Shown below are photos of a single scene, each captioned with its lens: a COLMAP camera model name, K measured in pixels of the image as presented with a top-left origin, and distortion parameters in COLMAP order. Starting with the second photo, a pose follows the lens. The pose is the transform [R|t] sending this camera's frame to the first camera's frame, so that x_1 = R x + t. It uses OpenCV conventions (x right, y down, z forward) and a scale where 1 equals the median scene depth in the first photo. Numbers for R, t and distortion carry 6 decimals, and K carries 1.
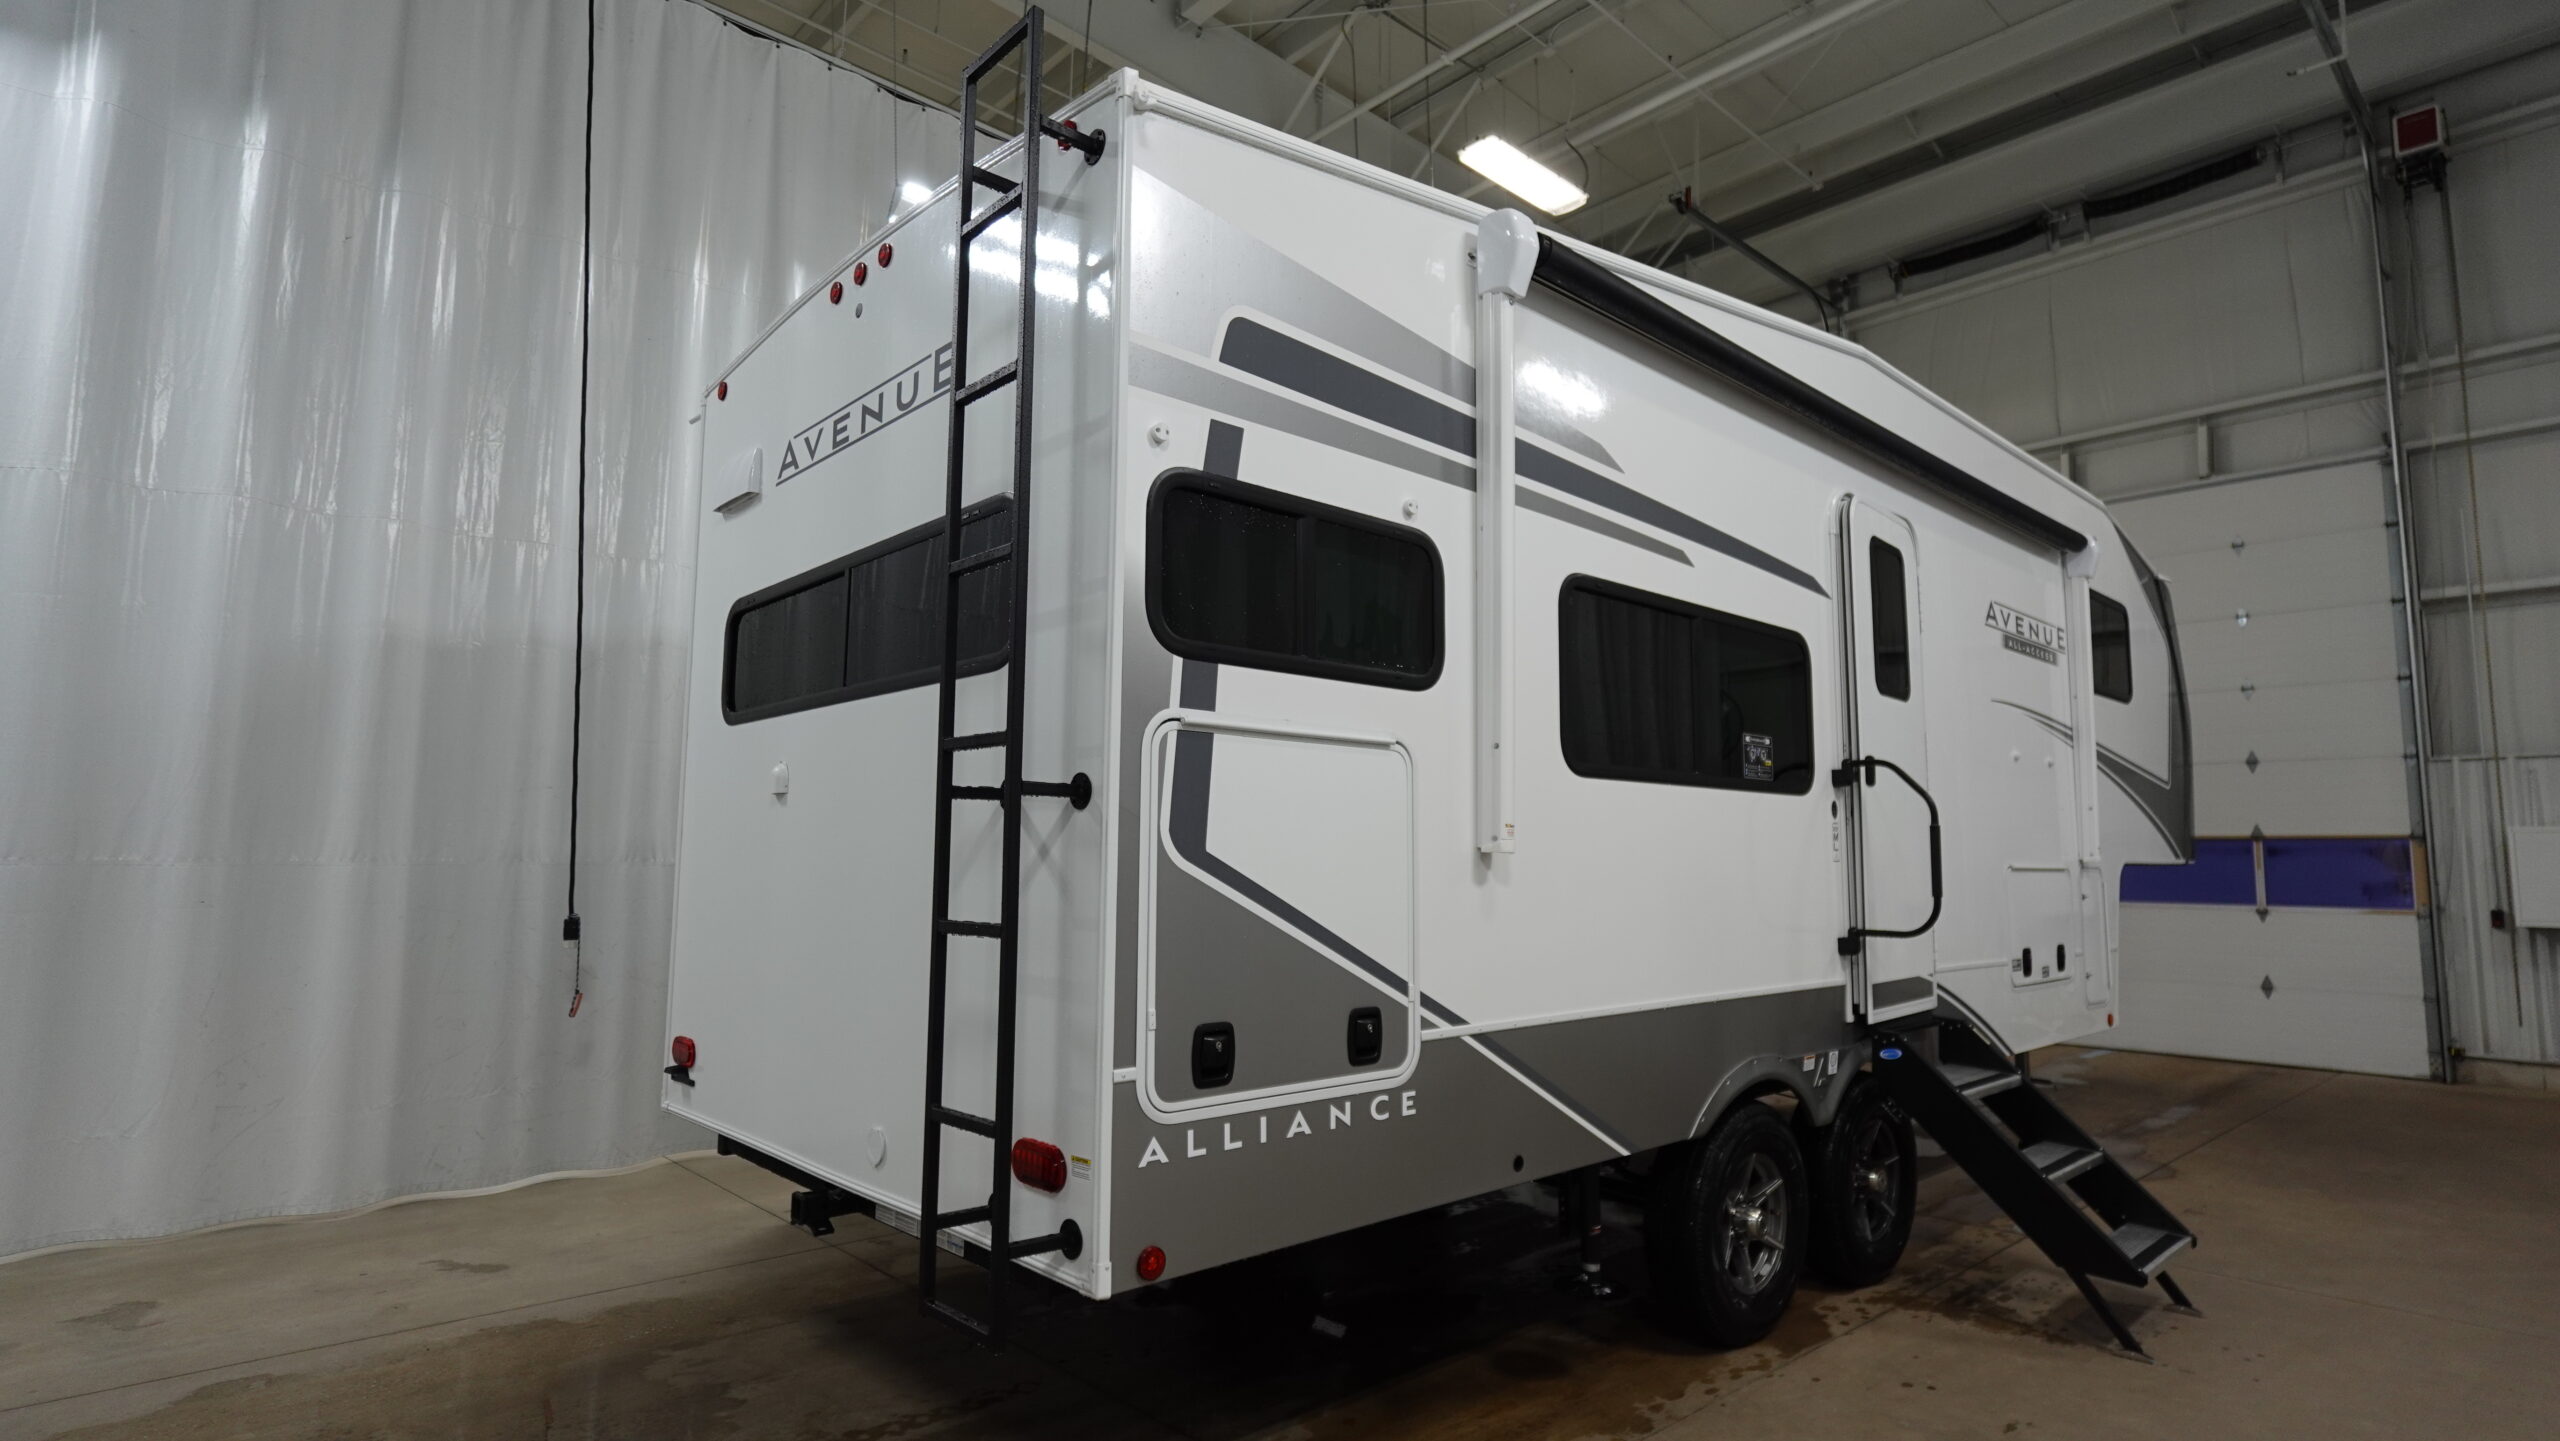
lens RADIAL K [[1289.3, 0, 1295.0], [0, 1289.3, 739.2], [0, 0, 1]] dist [-0.004605, 0.001148]
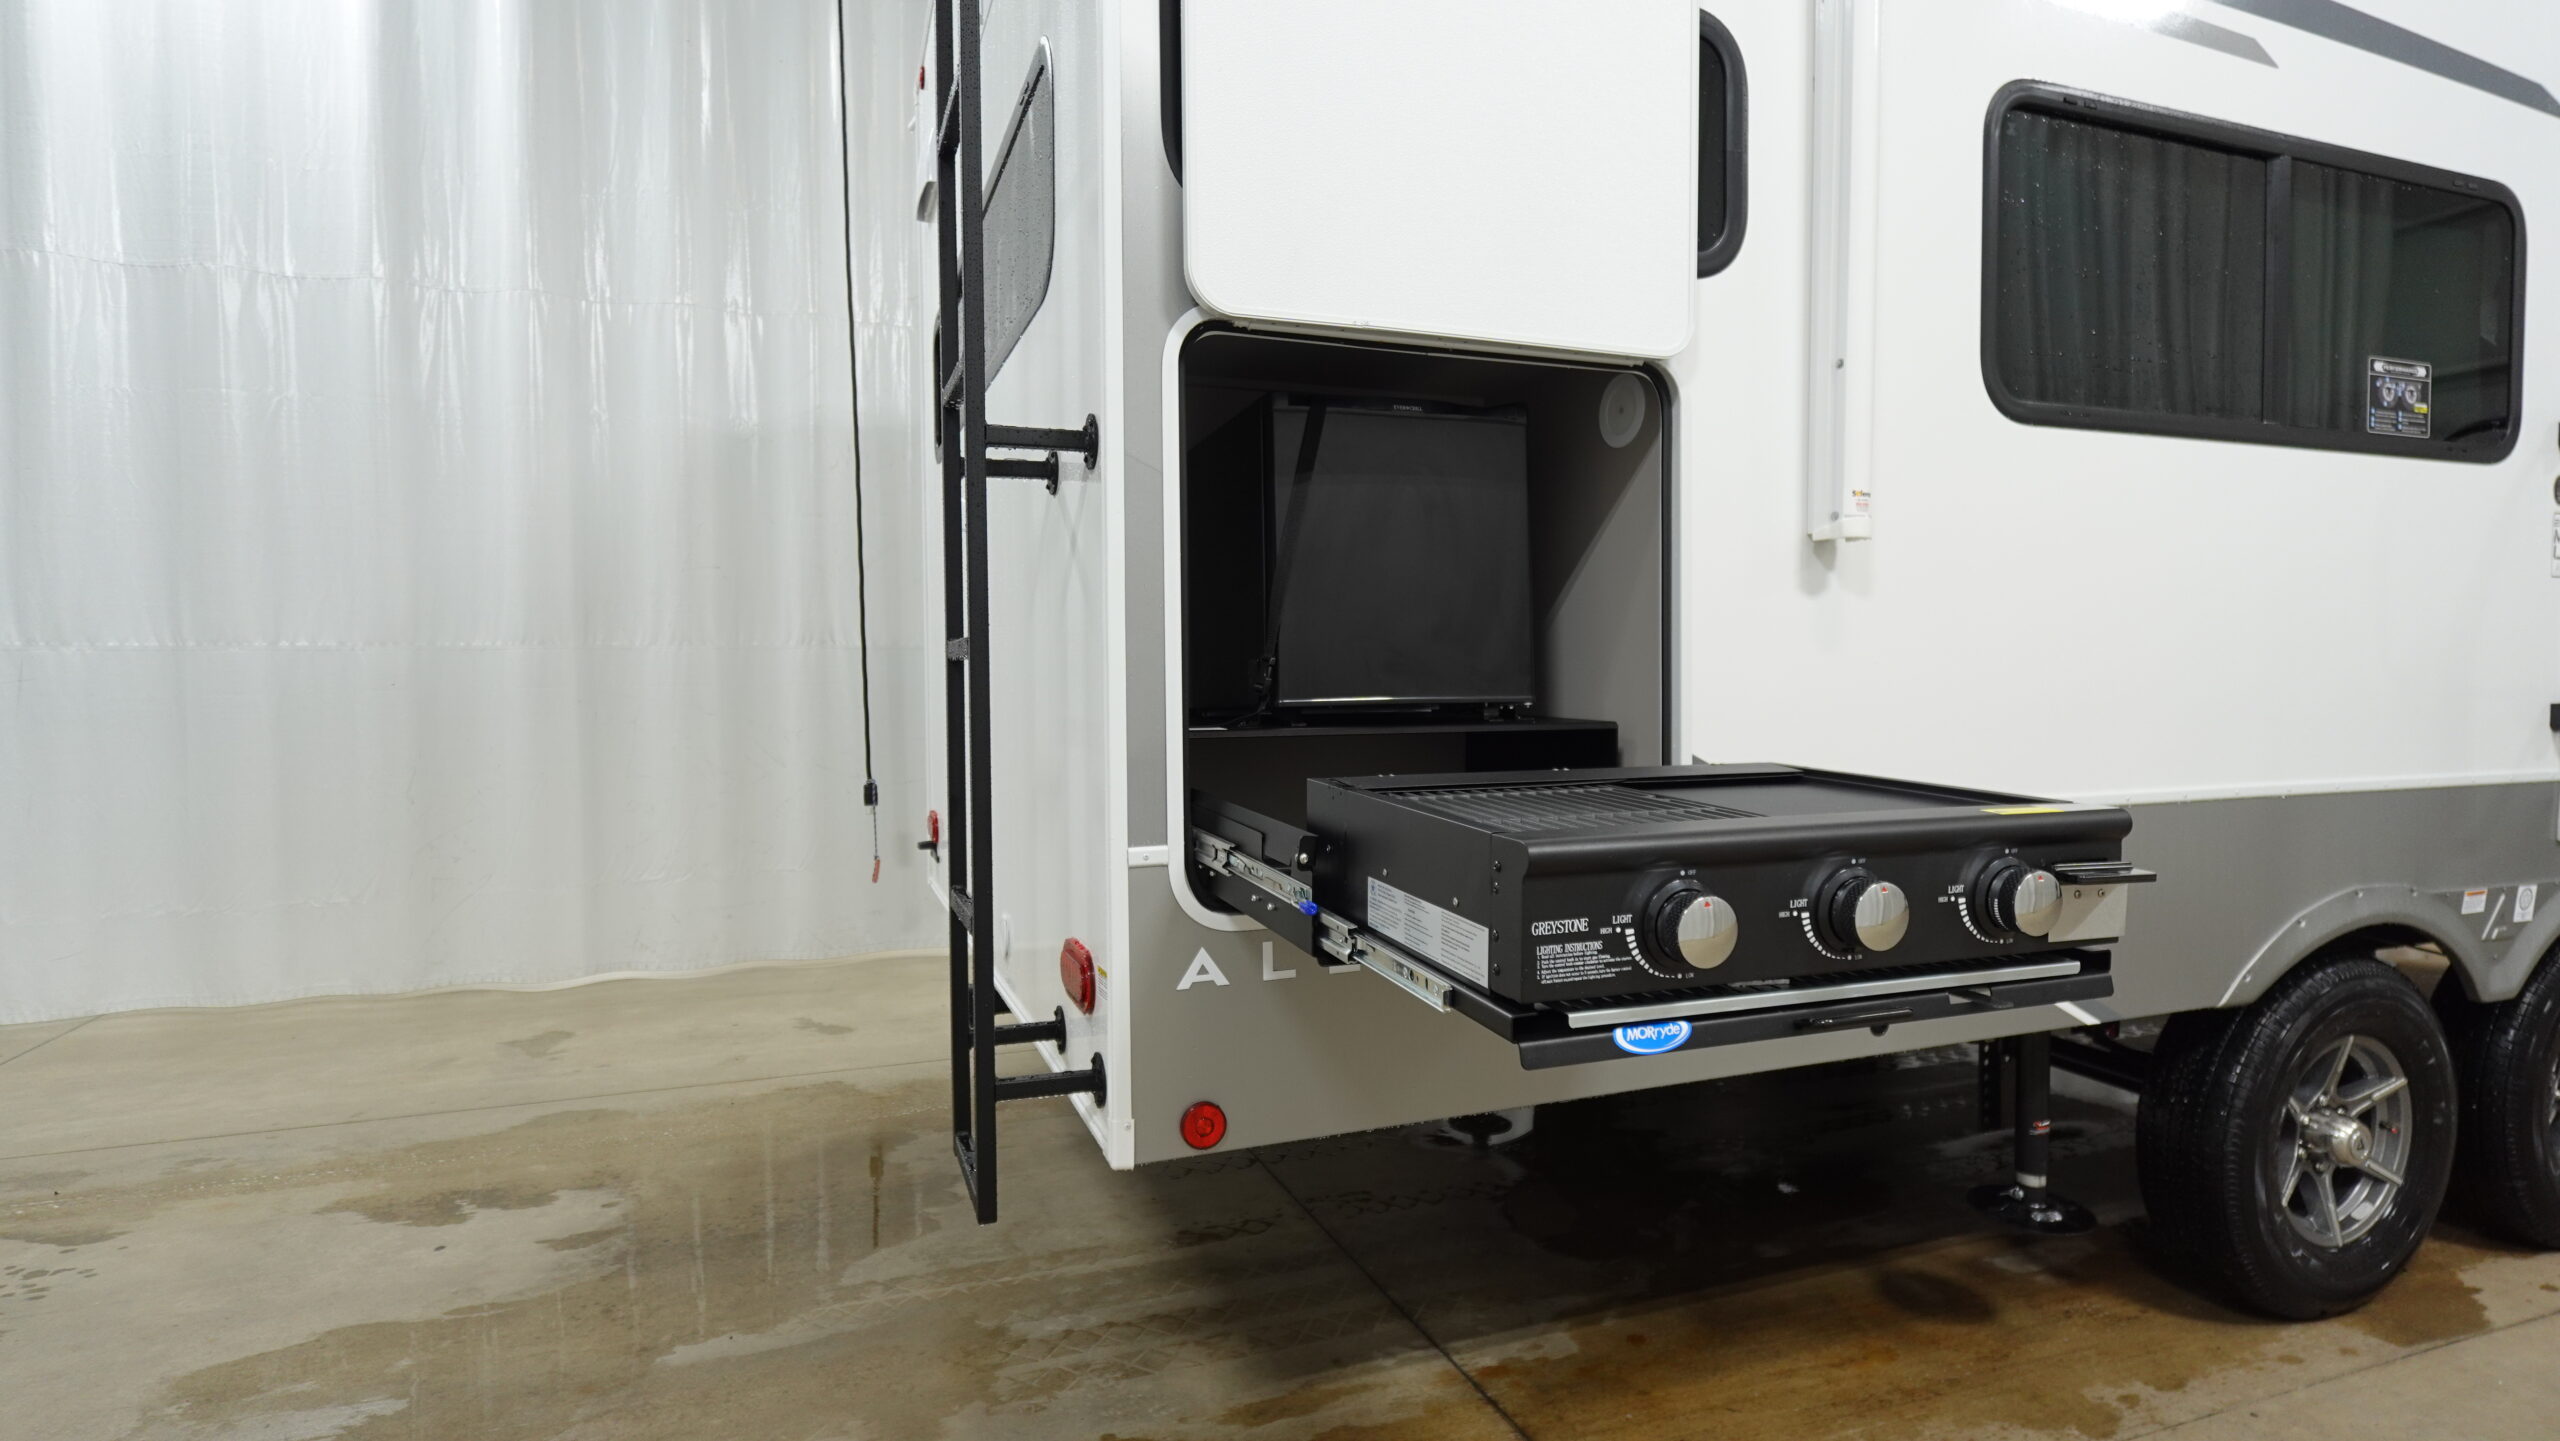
lens RADIAL K [[1289.3, 0, 1283.3], [0, 1289.3, 734.3], [0, 0, 1]] dist [-0.004605, 0.001148]
pose [[0.924505, 0.002770, -0.381160, 0.125938], [0.050701, 0.990194, 0.130173, 0.074670], [0.377783, -0.139671, 0.915299, 0.275533]]
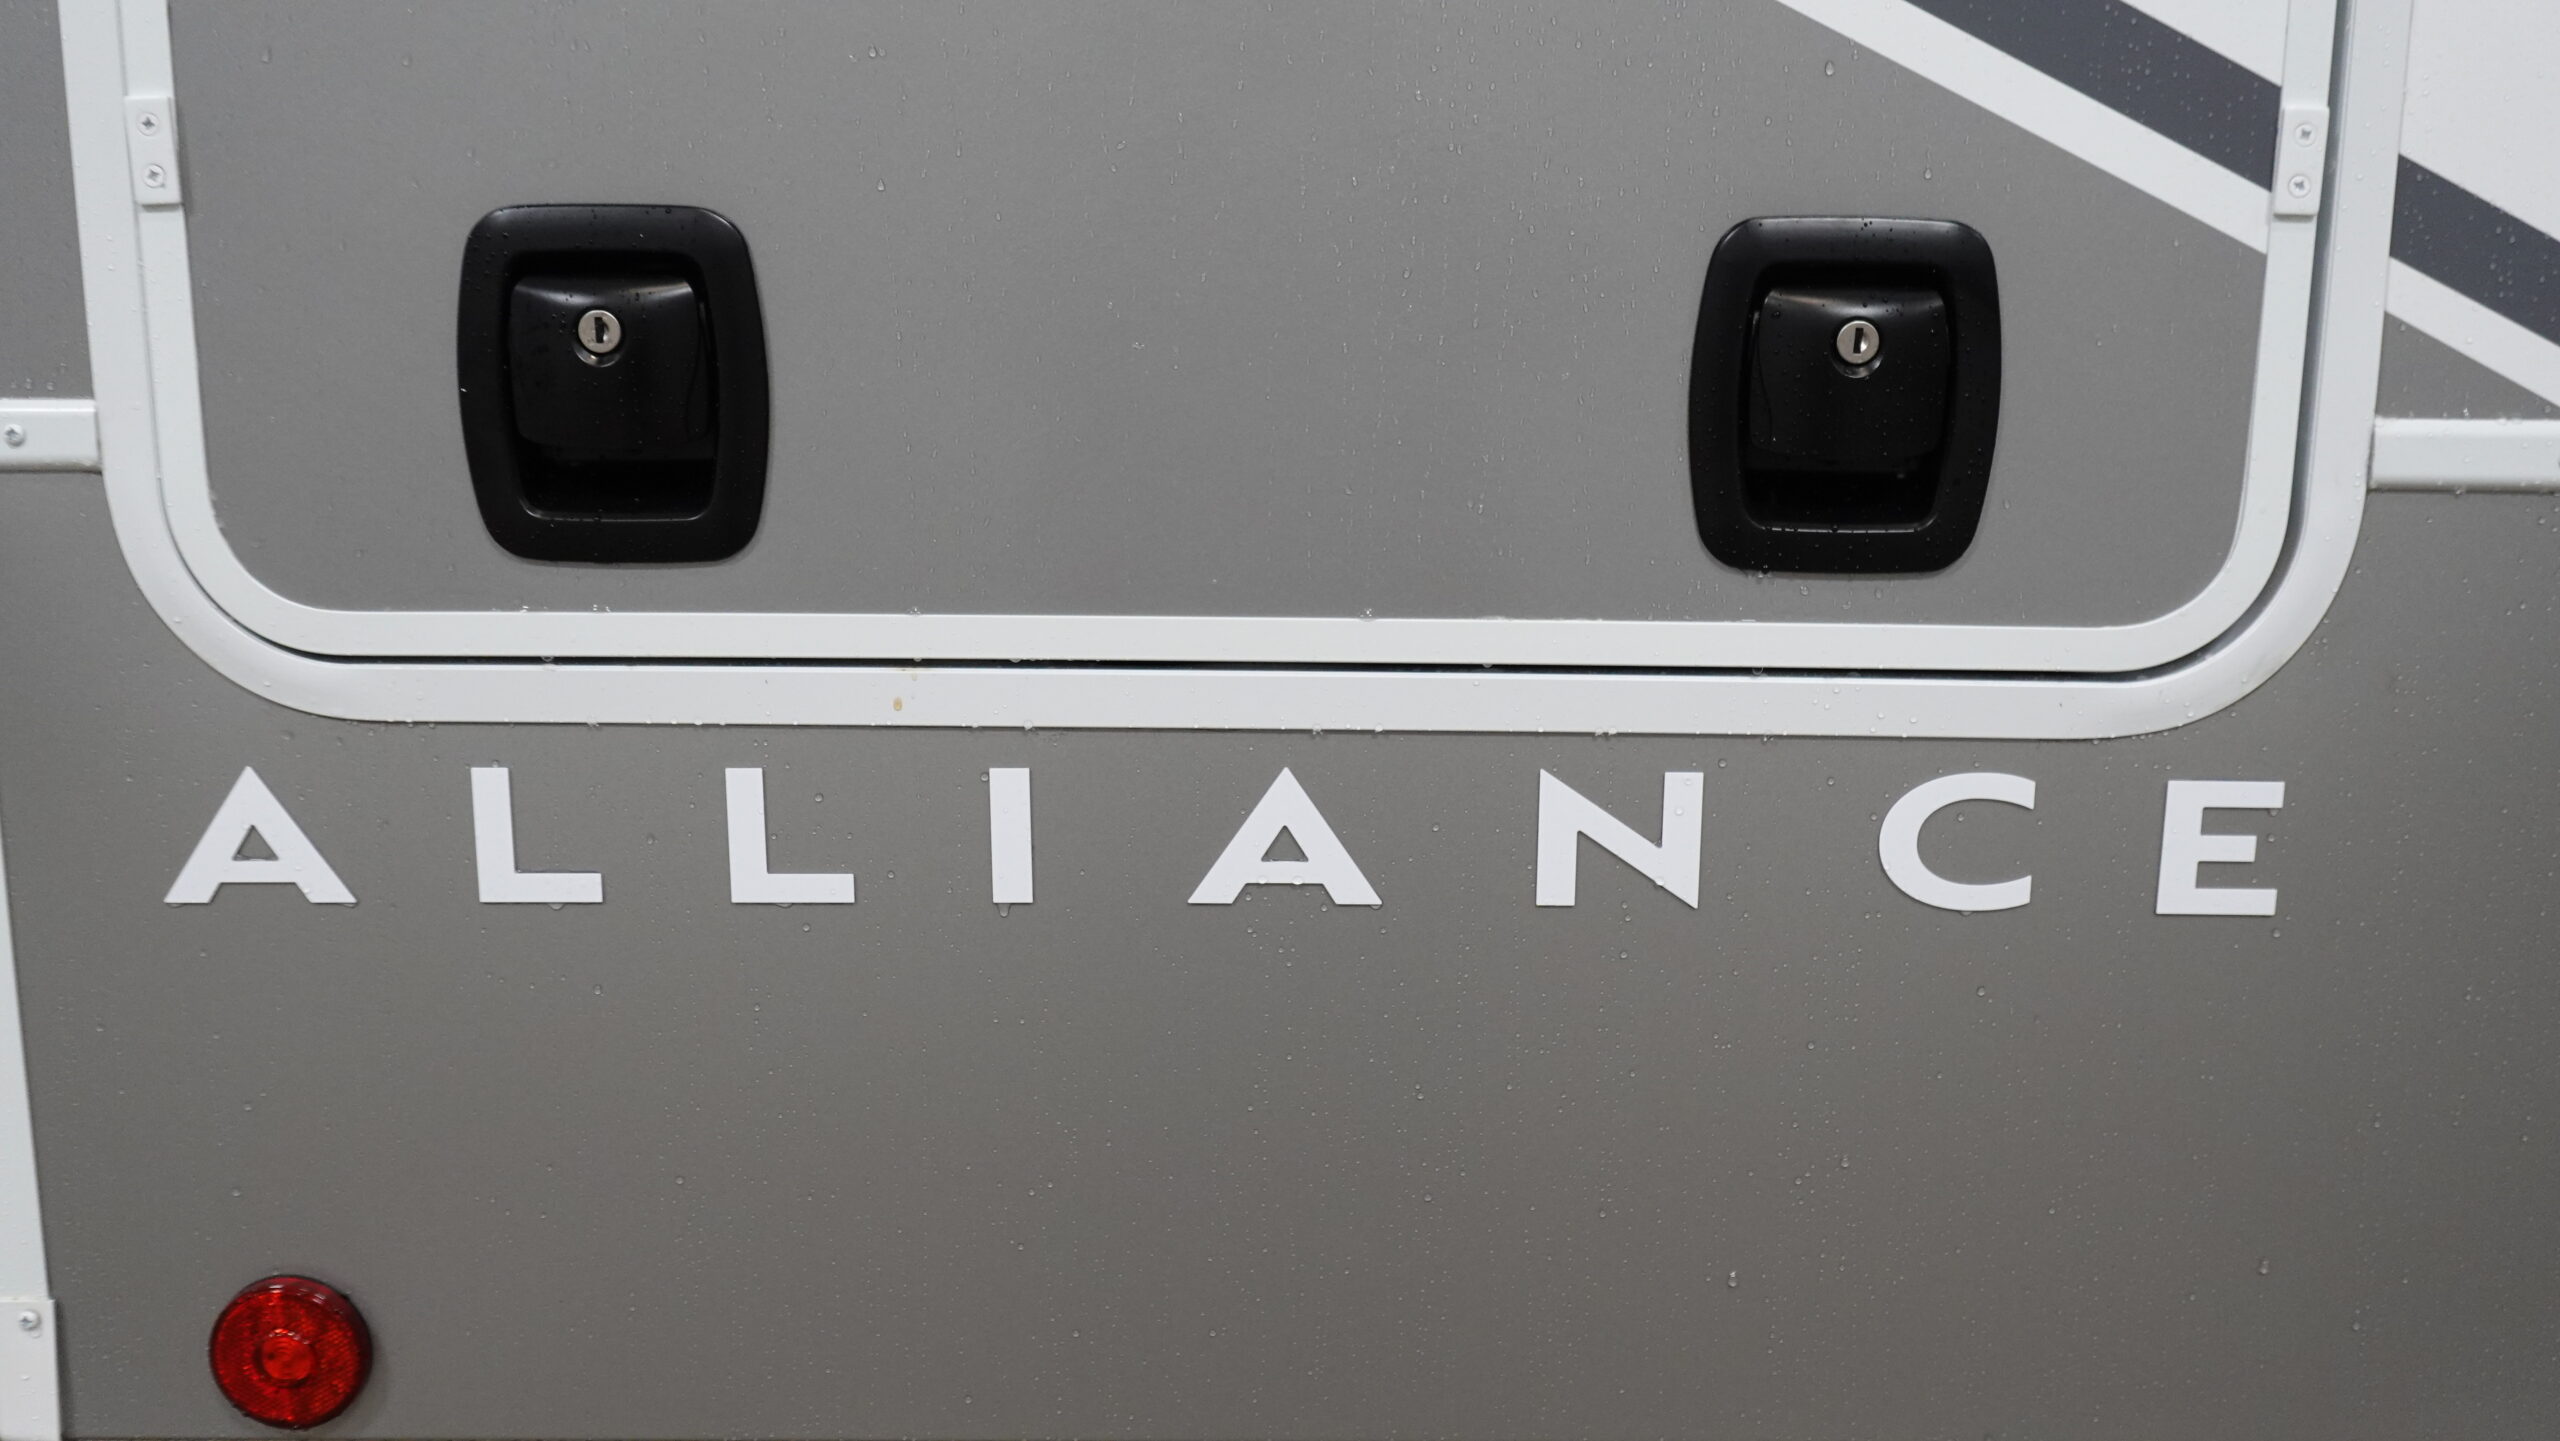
lens RADIAL K [[2668.0, 0, 1281.1], [0, 2668.0, 727.4], [0, 0, 1]] dist [0.008428, 0.000000]
pose [[0.719540, 0.125852, -0.682952, 0.186449], [0.065771, 0.966671, 0.247429, 0.142642], [0.691330, -0.222954, 0.687281, 0.556885]]
